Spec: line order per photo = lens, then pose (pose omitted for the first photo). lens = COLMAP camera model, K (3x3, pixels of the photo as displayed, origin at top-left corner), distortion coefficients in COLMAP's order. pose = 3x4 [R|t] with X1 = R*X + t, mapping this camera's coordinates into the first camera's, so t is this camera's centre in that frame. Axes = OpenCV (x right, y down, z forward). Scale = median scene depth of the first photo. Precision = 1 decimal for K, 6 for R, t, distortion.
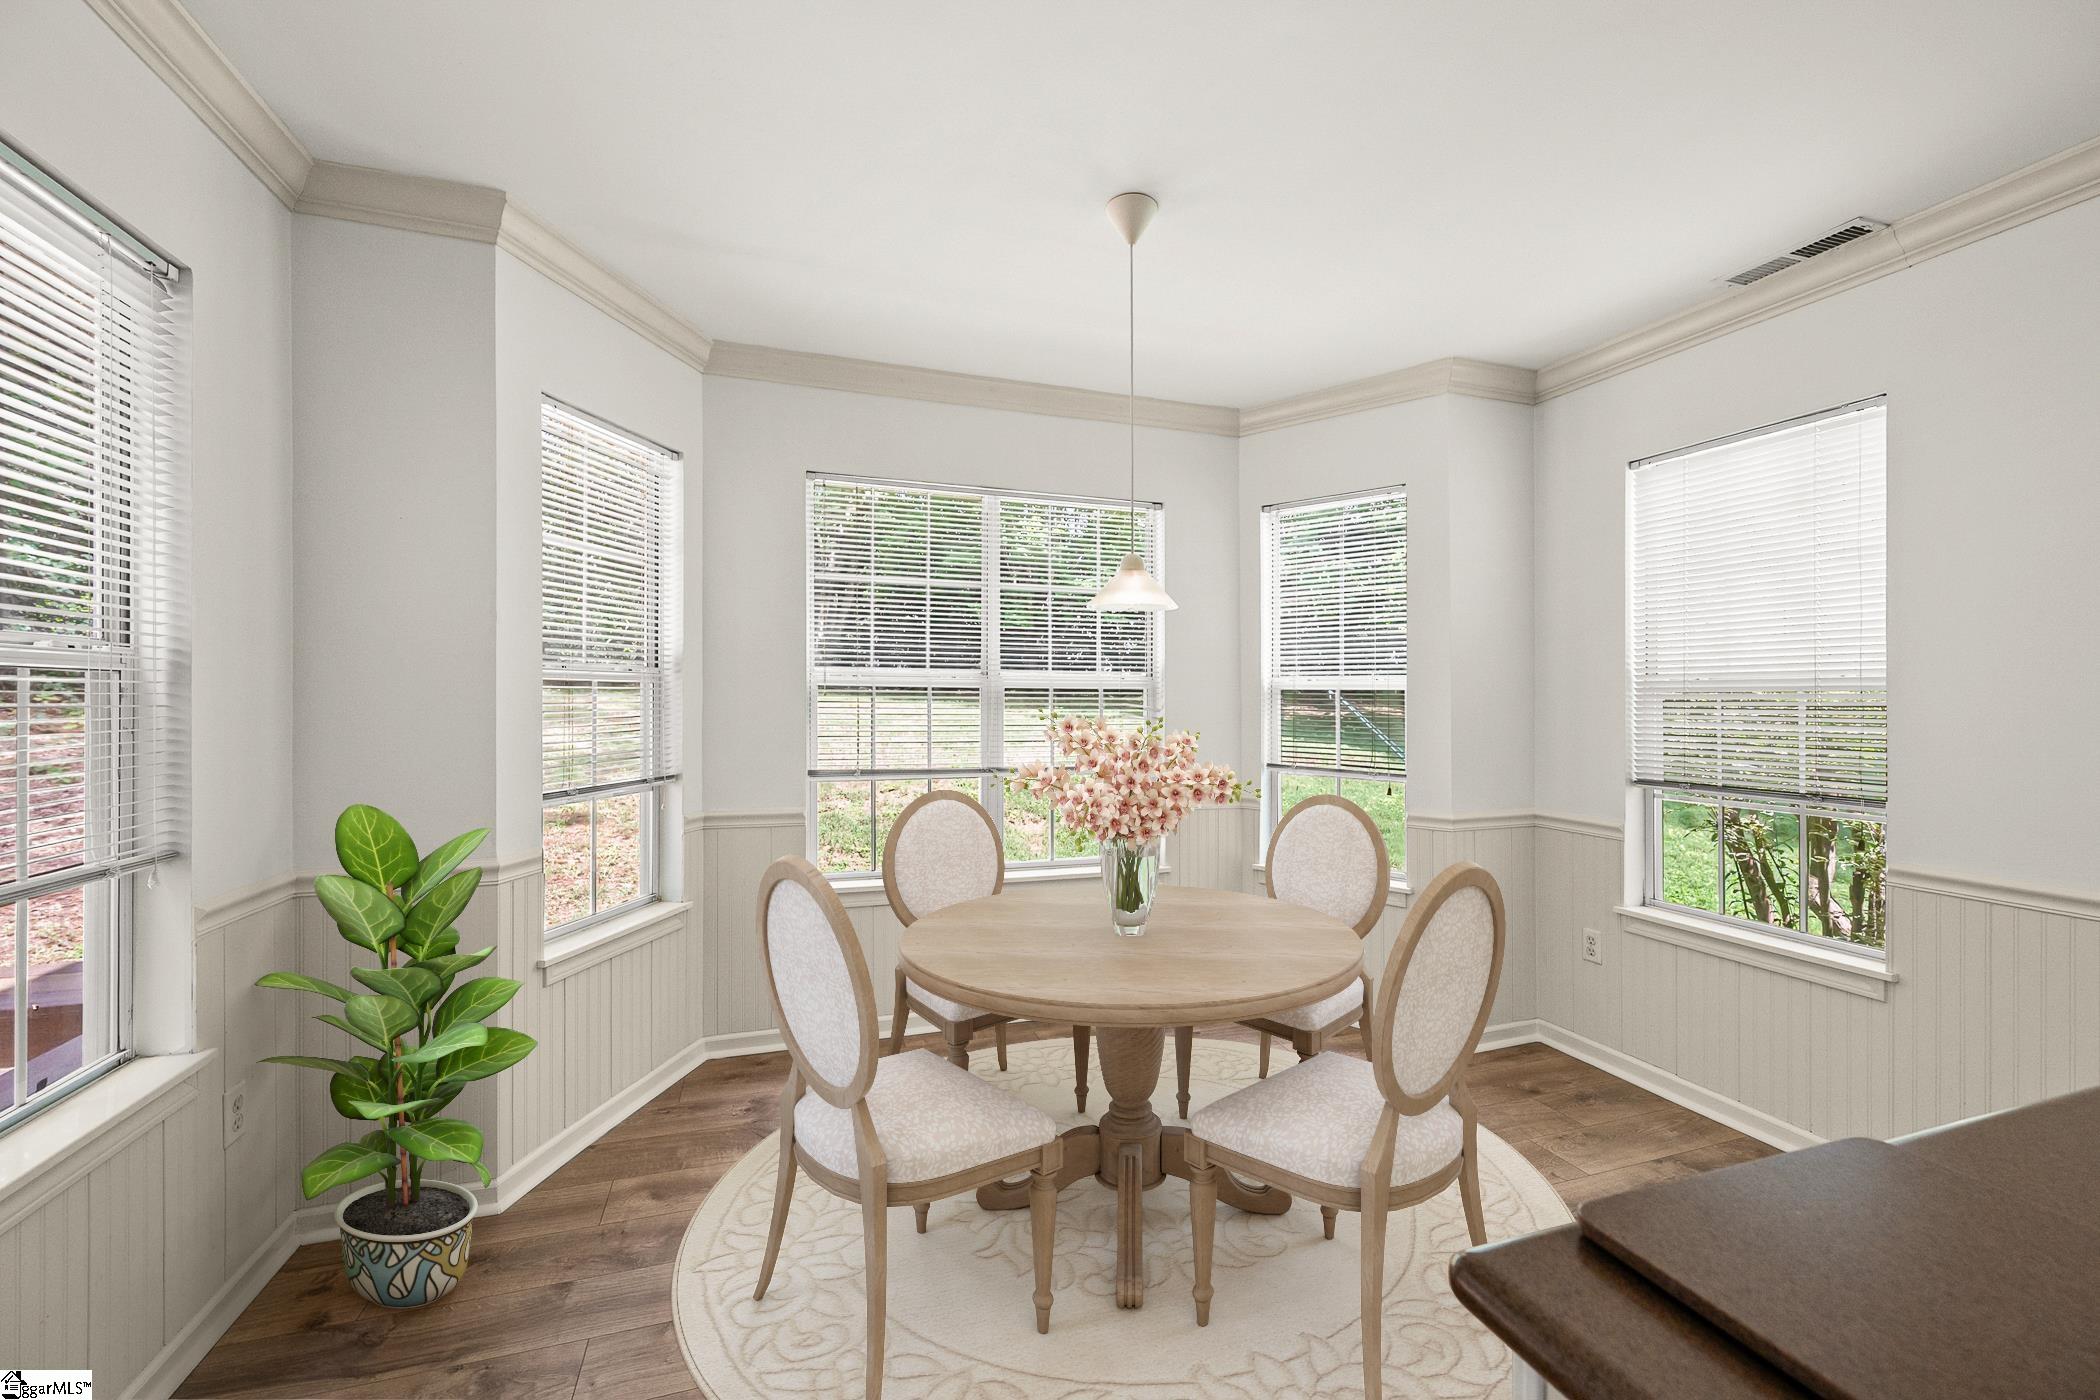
lens RADIAL K [[833.1, 0, 1050.0], [0, 833.1, 700.0], [0, 0, 1]] dist [-0.000559, -0.000029]
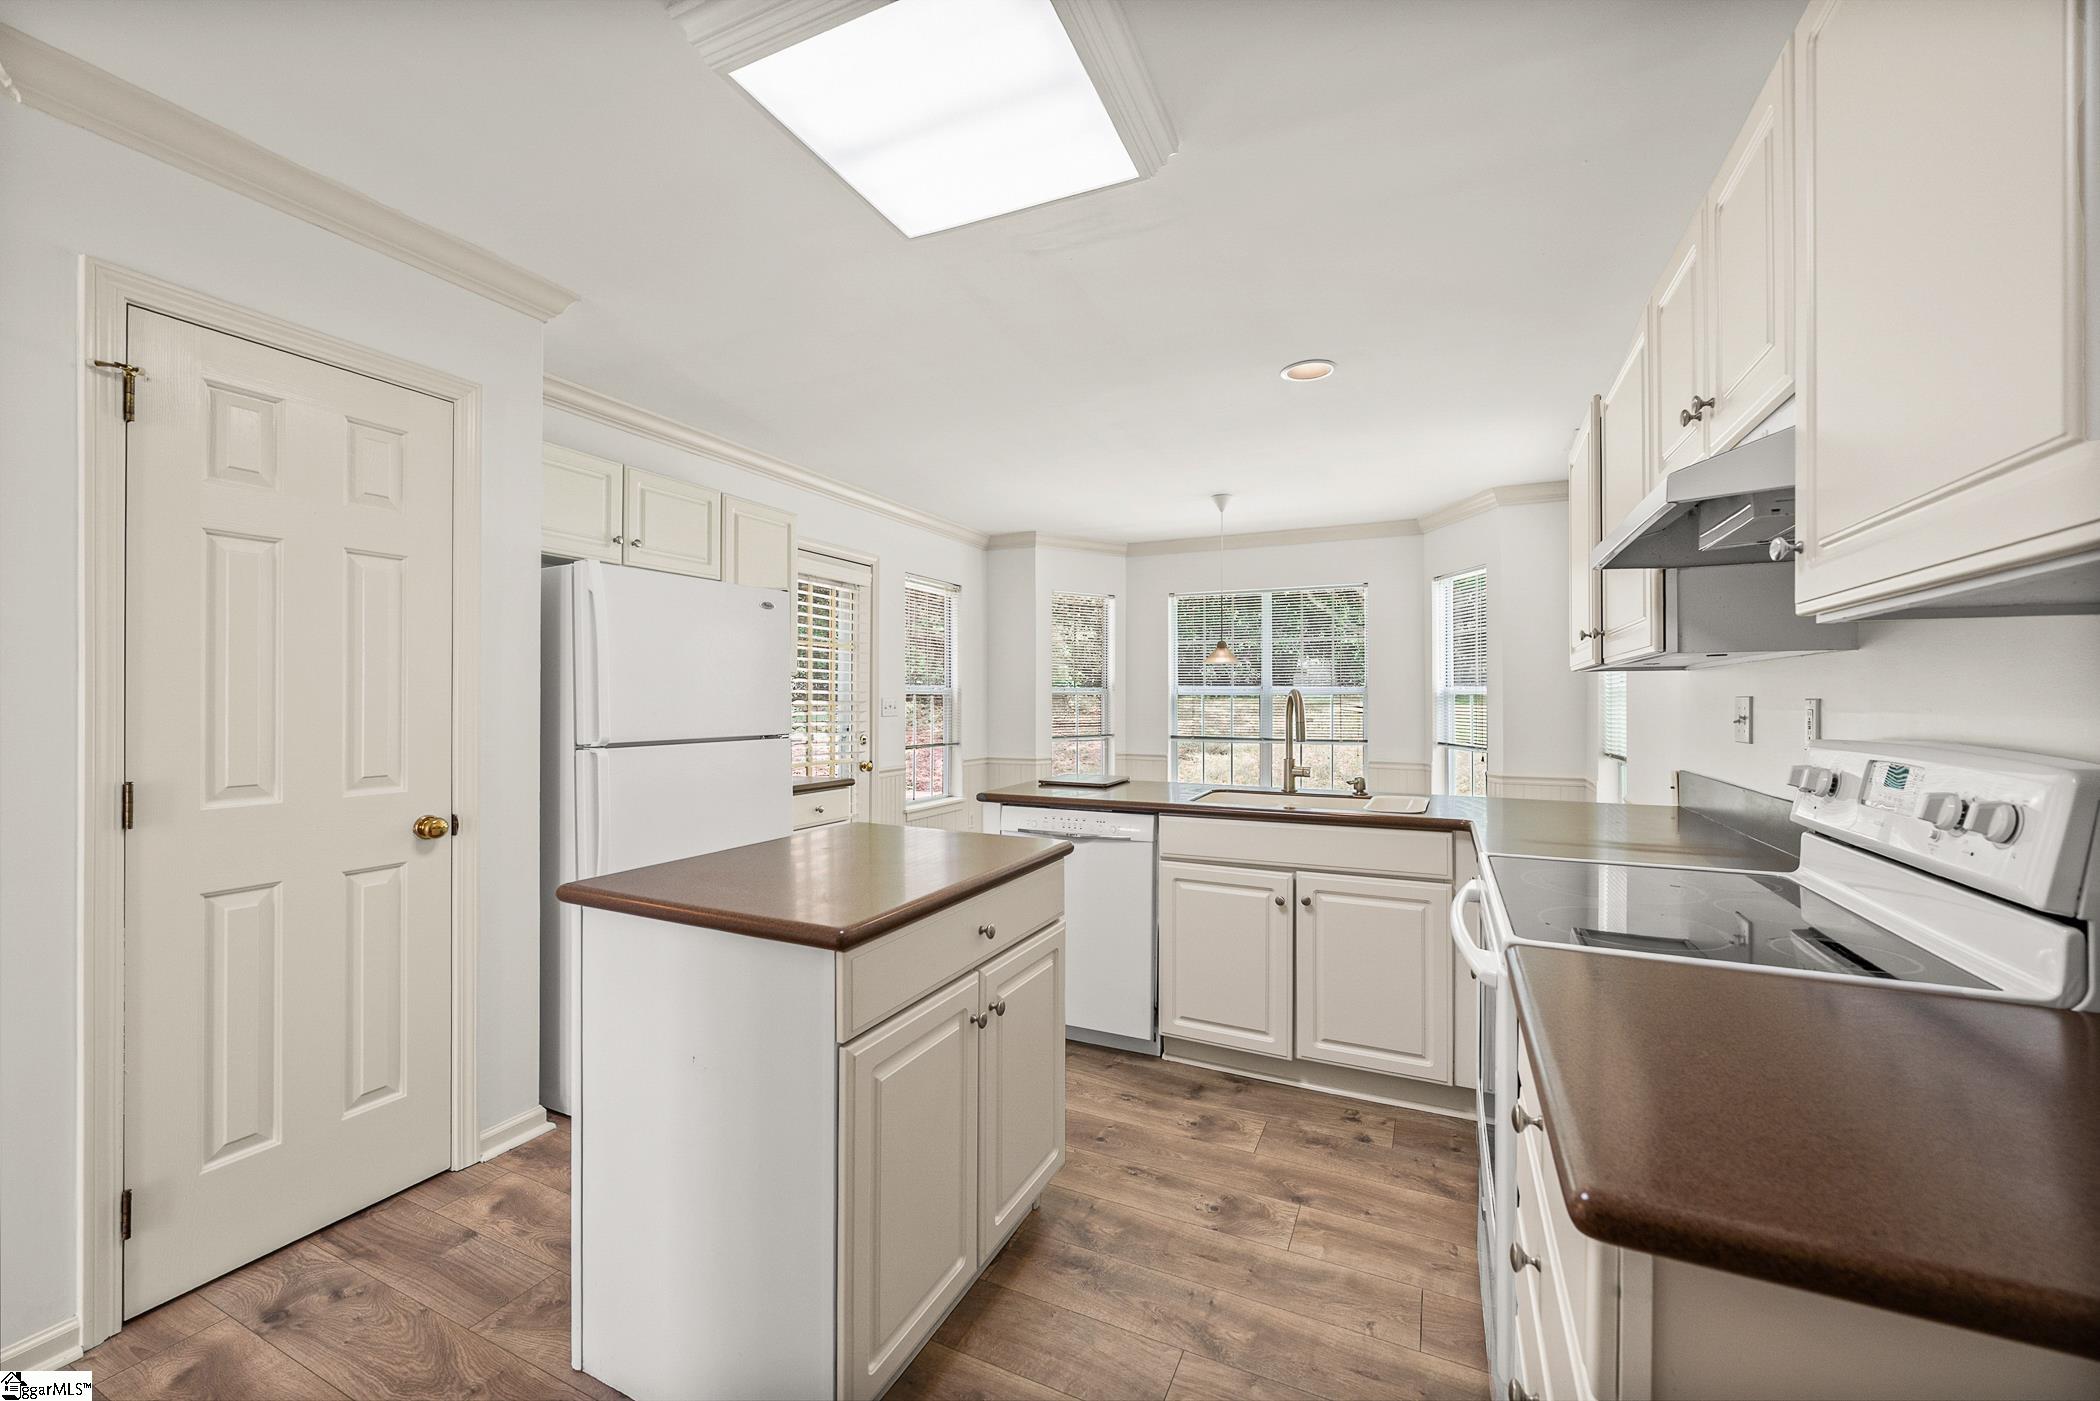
lens RADIAL K [[833.1, 0, 1050.0], [0, 833.1, 700.5], [0, 0, 1]] dist [-0.000559, -0.000029]
pose [[0.717264, -0.002976, -0.696795, 1.416664], [0.002492, 0.999995, -0.001706, -0.001498], [0.696797, -0.000513, 0.717269, -1.069344]]
